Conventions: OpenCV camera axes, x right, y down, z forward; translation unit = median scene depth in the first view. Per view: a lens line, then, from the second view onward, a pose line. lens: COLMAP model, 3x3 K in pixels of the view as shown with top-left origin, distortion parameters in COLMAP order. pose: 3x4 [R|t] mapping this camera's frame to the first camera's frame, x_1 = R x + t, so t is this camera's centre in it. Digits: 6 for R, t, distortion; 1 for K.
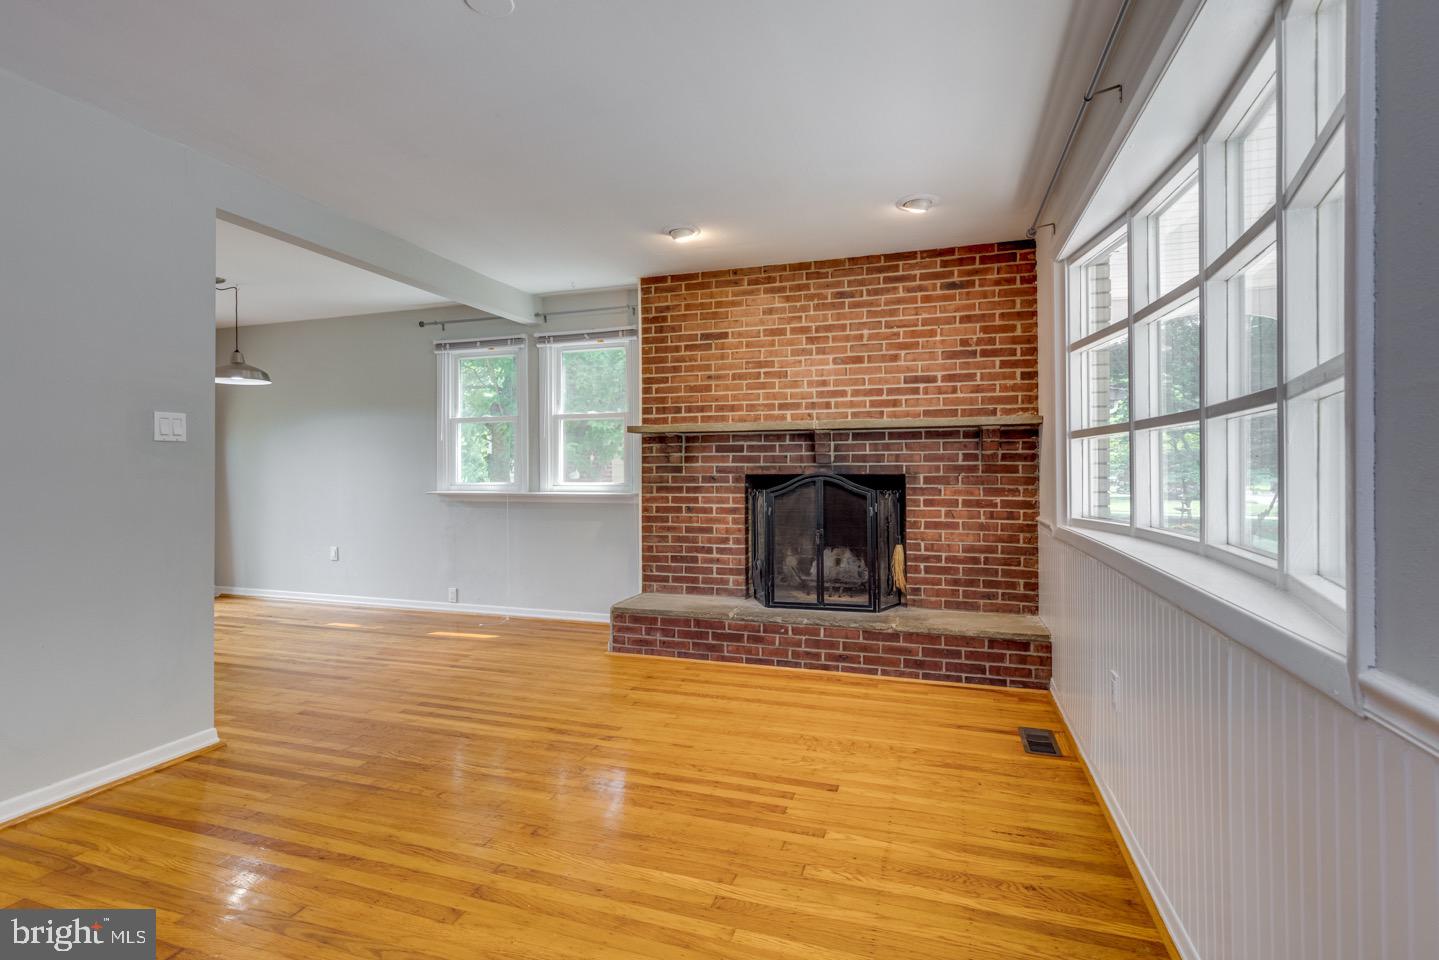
lens RADIAL K [[695.4, 0, 725.5], [0, 695.4, 469.4], [0, 0, 1]] dist [0.000474, -0.000313]
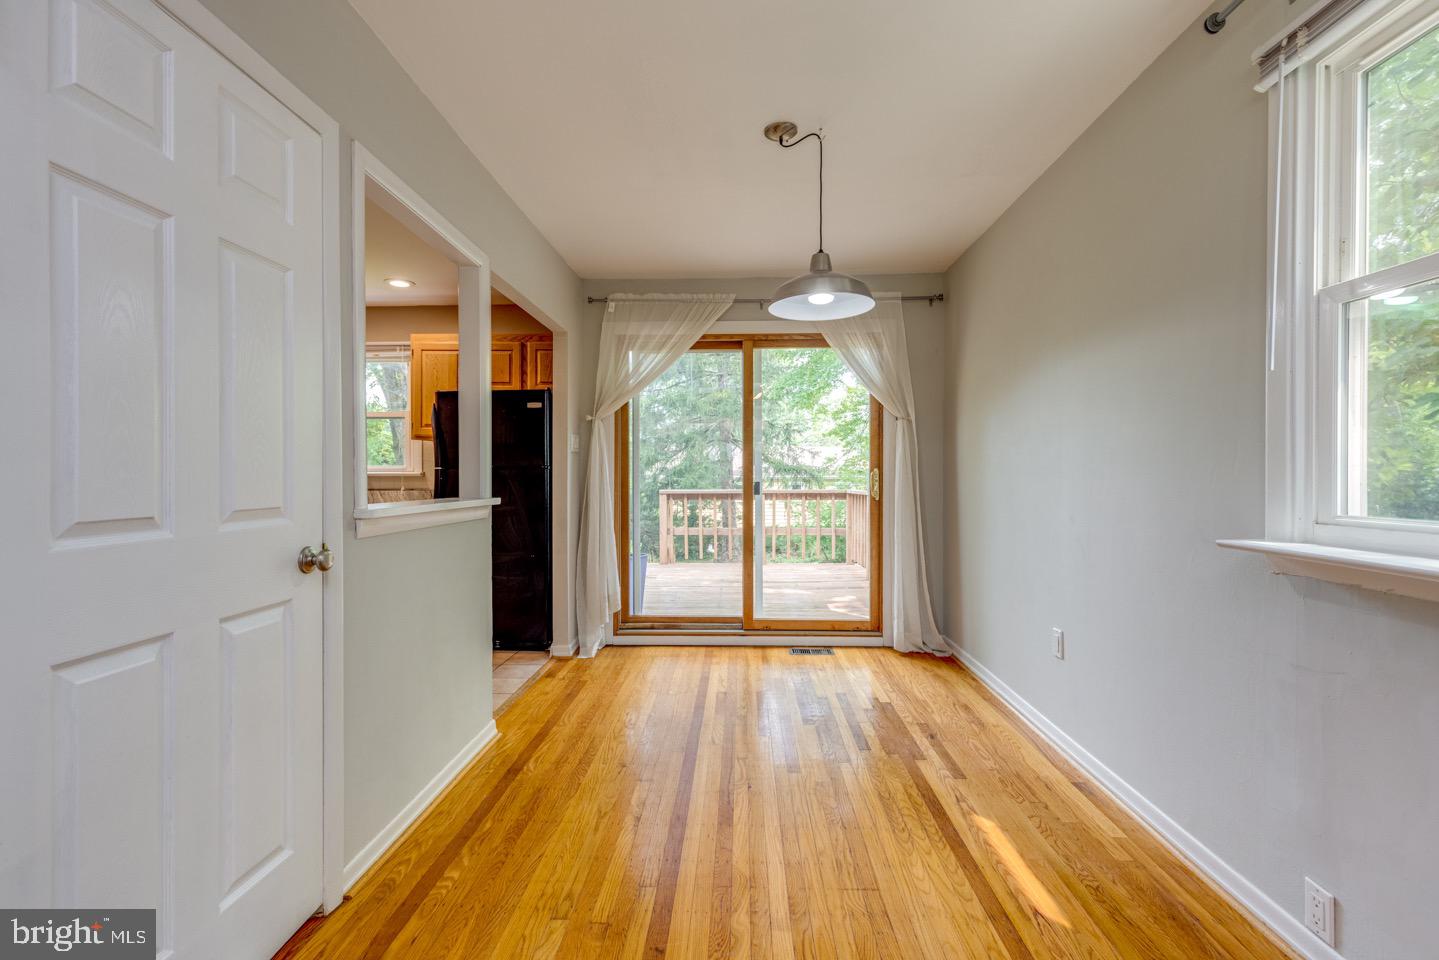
lens RADIAL K [[656.0, 0, 723.1], [0, 656.0, 478.2], [0, 0, 1]] dist [0.003307, -0.001175]
pose [[0.297128, 0.009661, -0.954789, -0.265422], [0.002357, 0.999938, 0.010851, 0.003567], [0.954835, -0.005474, 0.297087, 0.879753]]
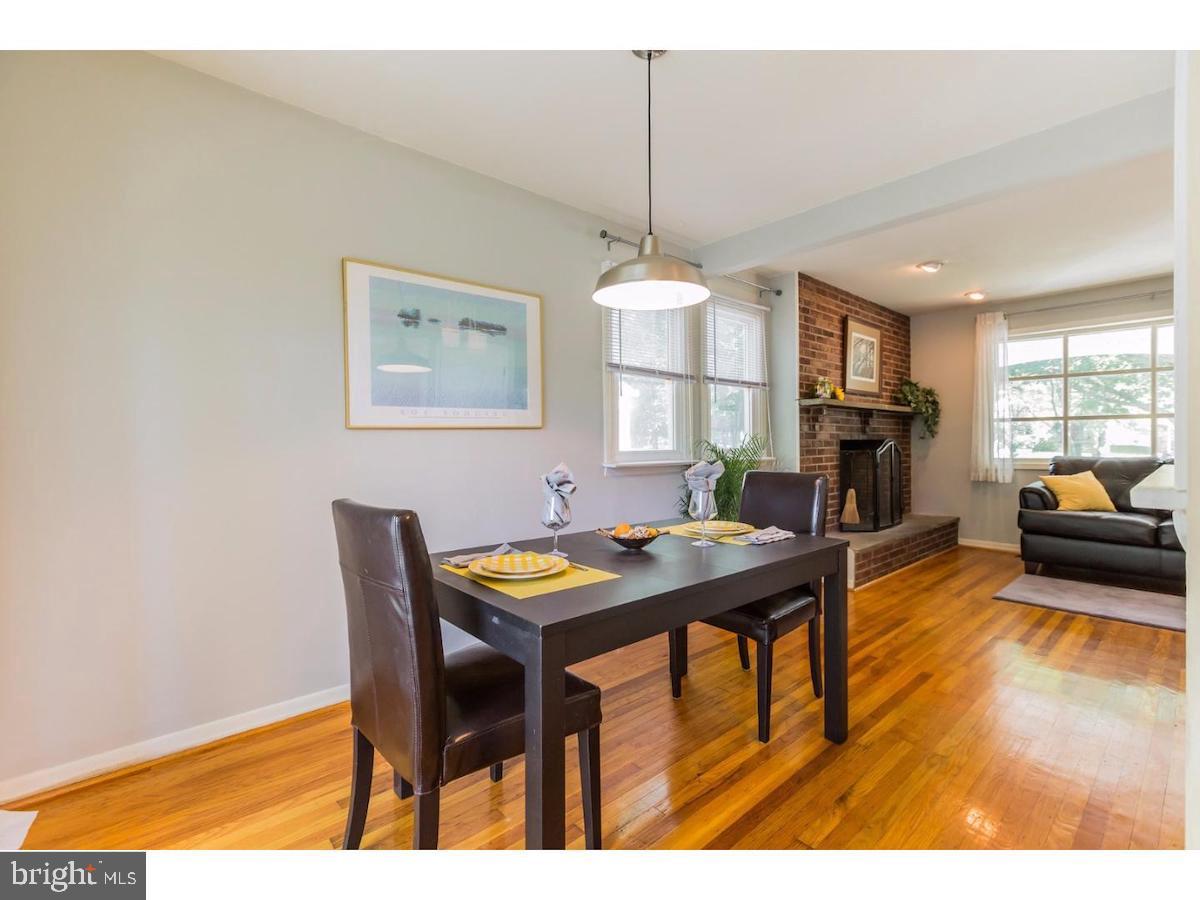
lens RADIAL K [[551.1, 0, 600.0], [0, 551.1, 450.0], [0, 0, 1]] dist [-0.002129, -0.000260]
pose [[0.493489, -0.010462, 0.869689, -1.204245], [0.005908, 0.999945, 0.008677, 0.015337], [-0.869732, 0.000857, 0.493523, 0.922037]]
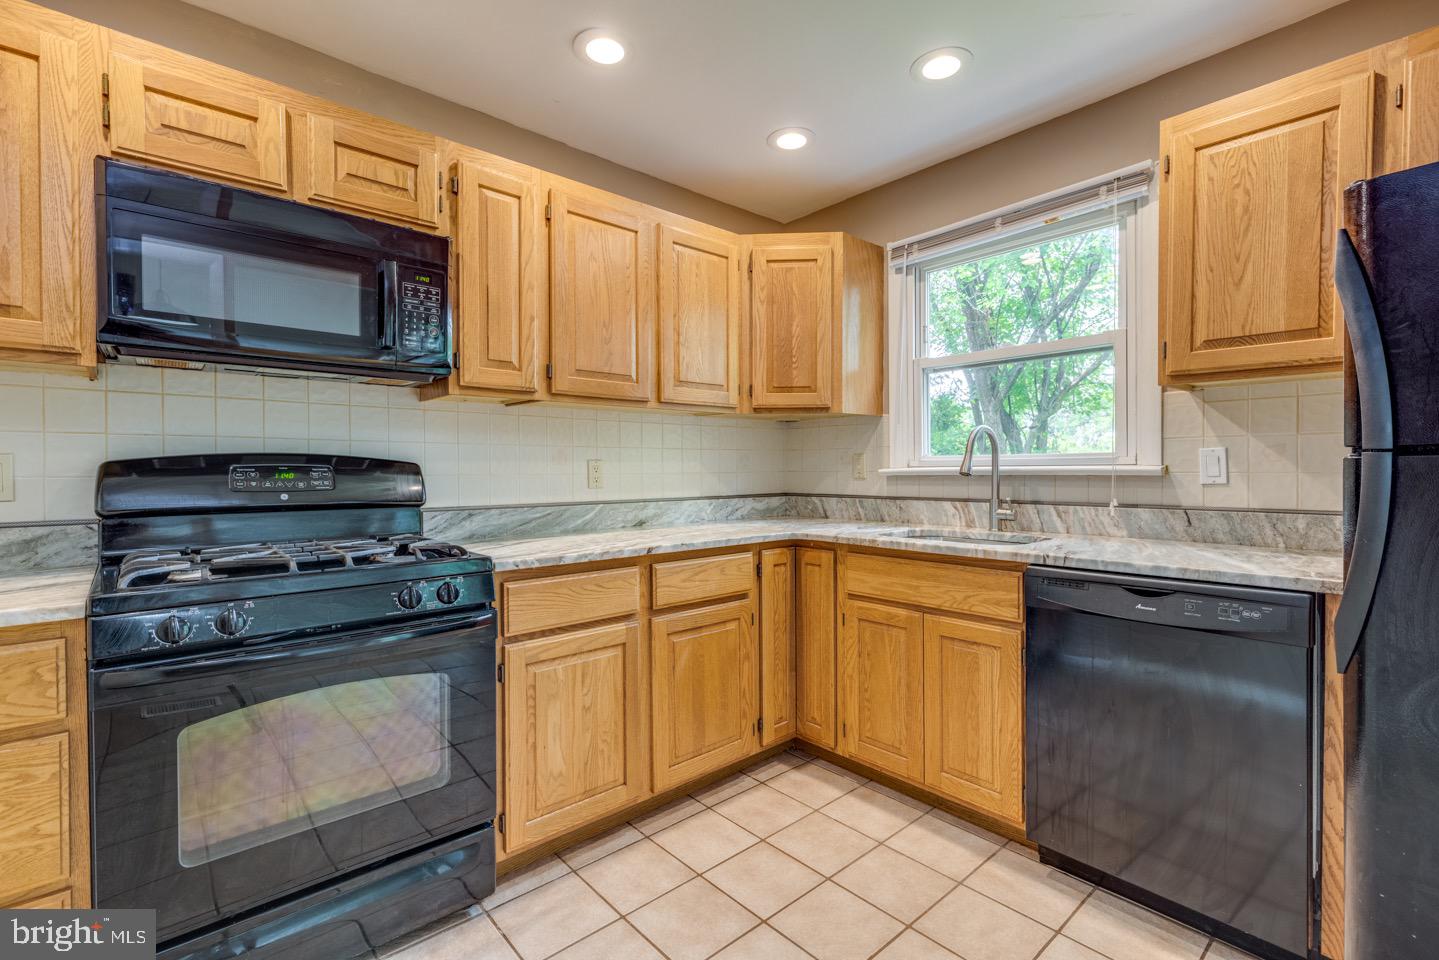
lens RADIAL K [[645.0, 0, 719.5], [0, 645.0, 480.0], [0, 0, 1]] dist [-0.000070, -0.000781]
pose [[-0.492273, 0.017830, -0.870258, -0.940223], [0.008300, 0.999841, 0.015791, 0.004137], [0.870402, 0.000550, -0.492342, 0.665802]]
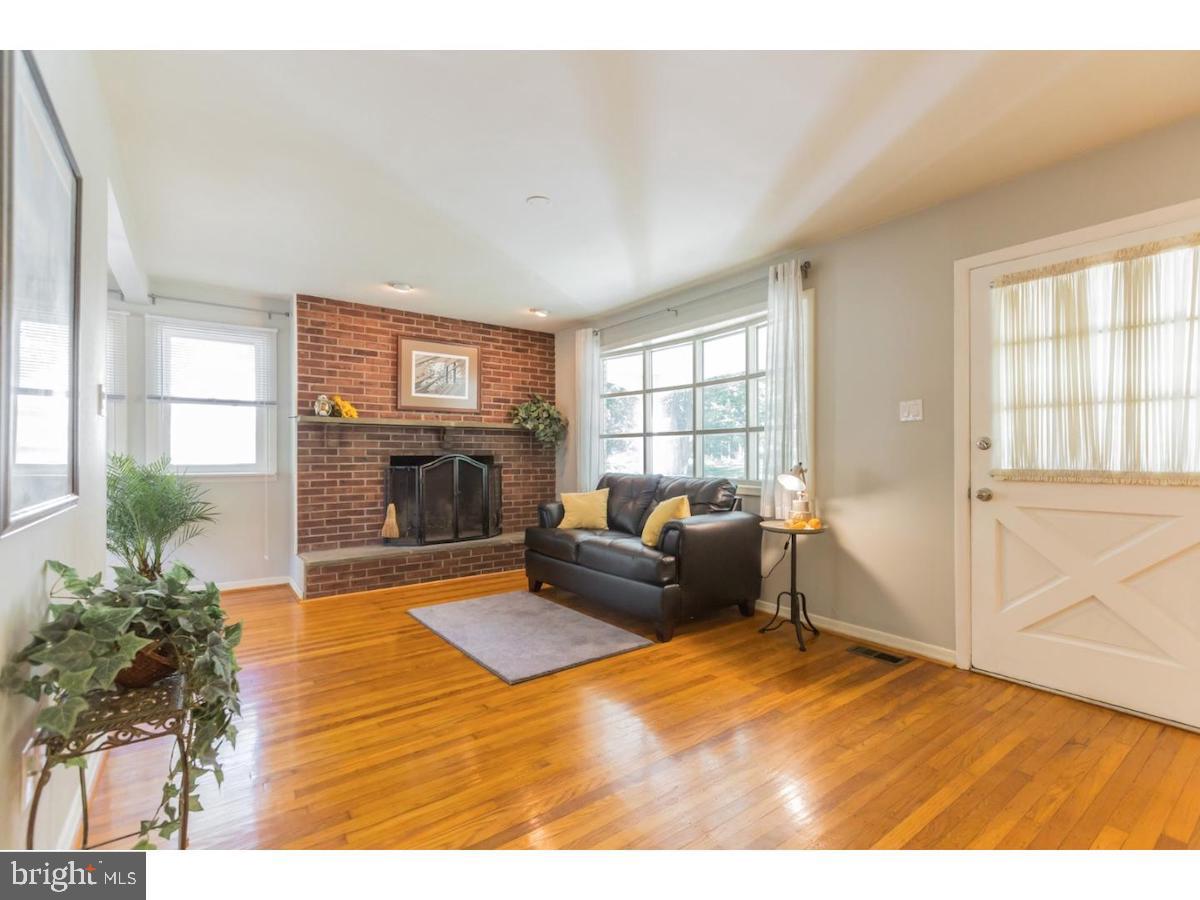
lens RADIAL K [[560.8, 0, 636.7], [0, 560.8, 453.3], [0, 0, 1]] dist [0.001127, 0.000208]
pose [[0.532990, 0.005583, 0.846103, -0.697356], [-0.000864, 0.999981, -0.006054, 0.009139], [-0.846121, 0.002495, 0.532985, -0.023455]]
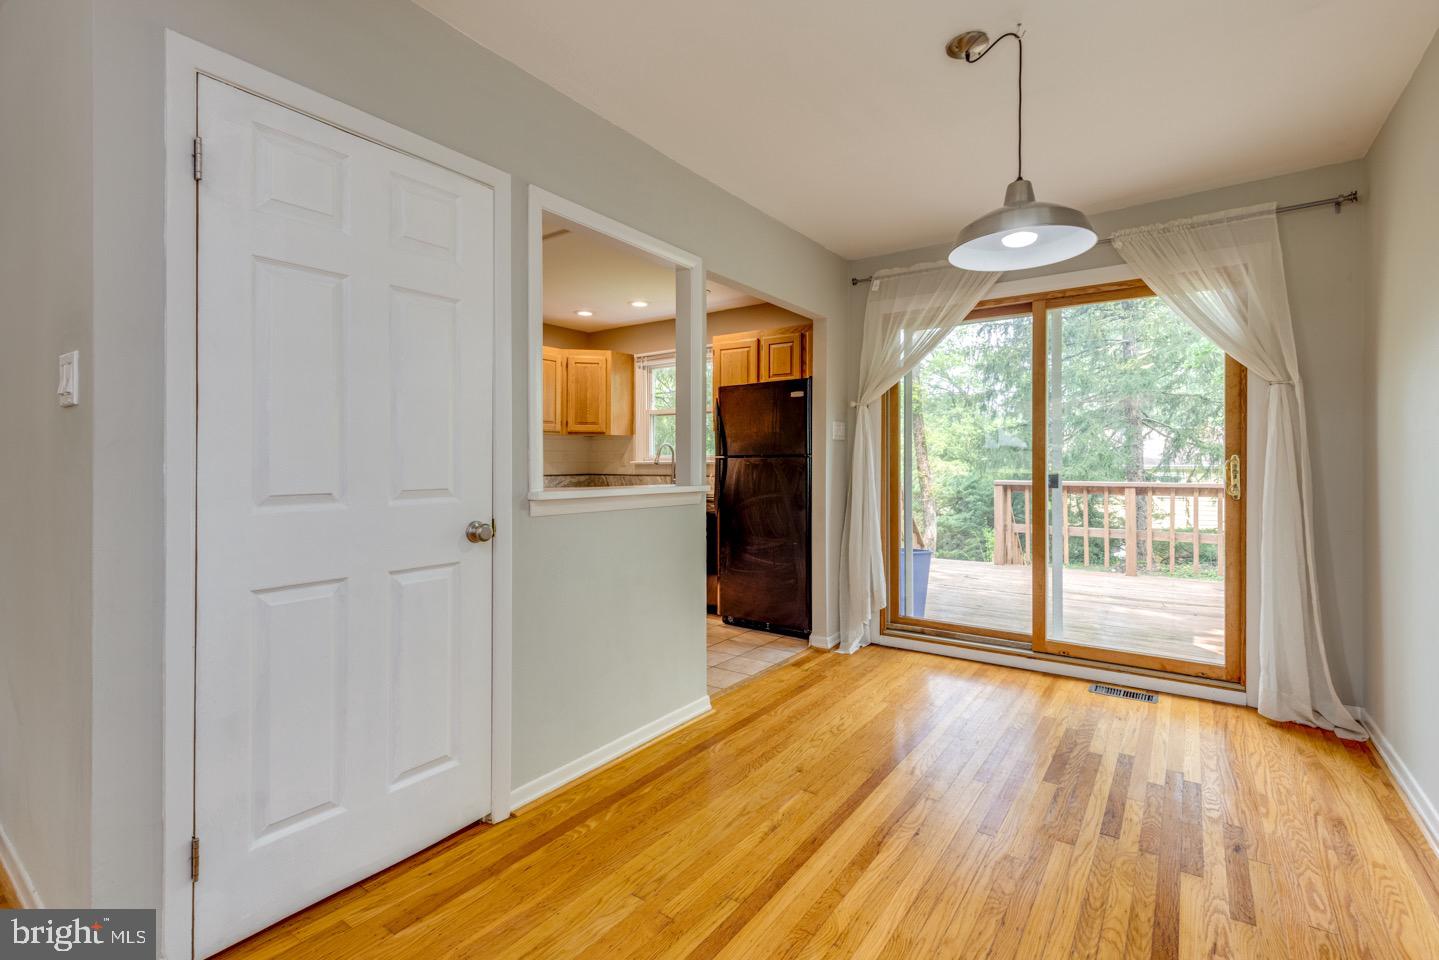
lens RADIAL K [[662.9, 0, 717.4], [0, 662.9, 463.5], [0, 0, 1]] dist [0.004346, -0.000706]
pose [[-0.288266, 0.005067, -0.957537, -0.293514], [0.003396, 0.999985, 0.004270, 0.004188], [0.957544, -0.002021, -0.288279, 1.068114]]
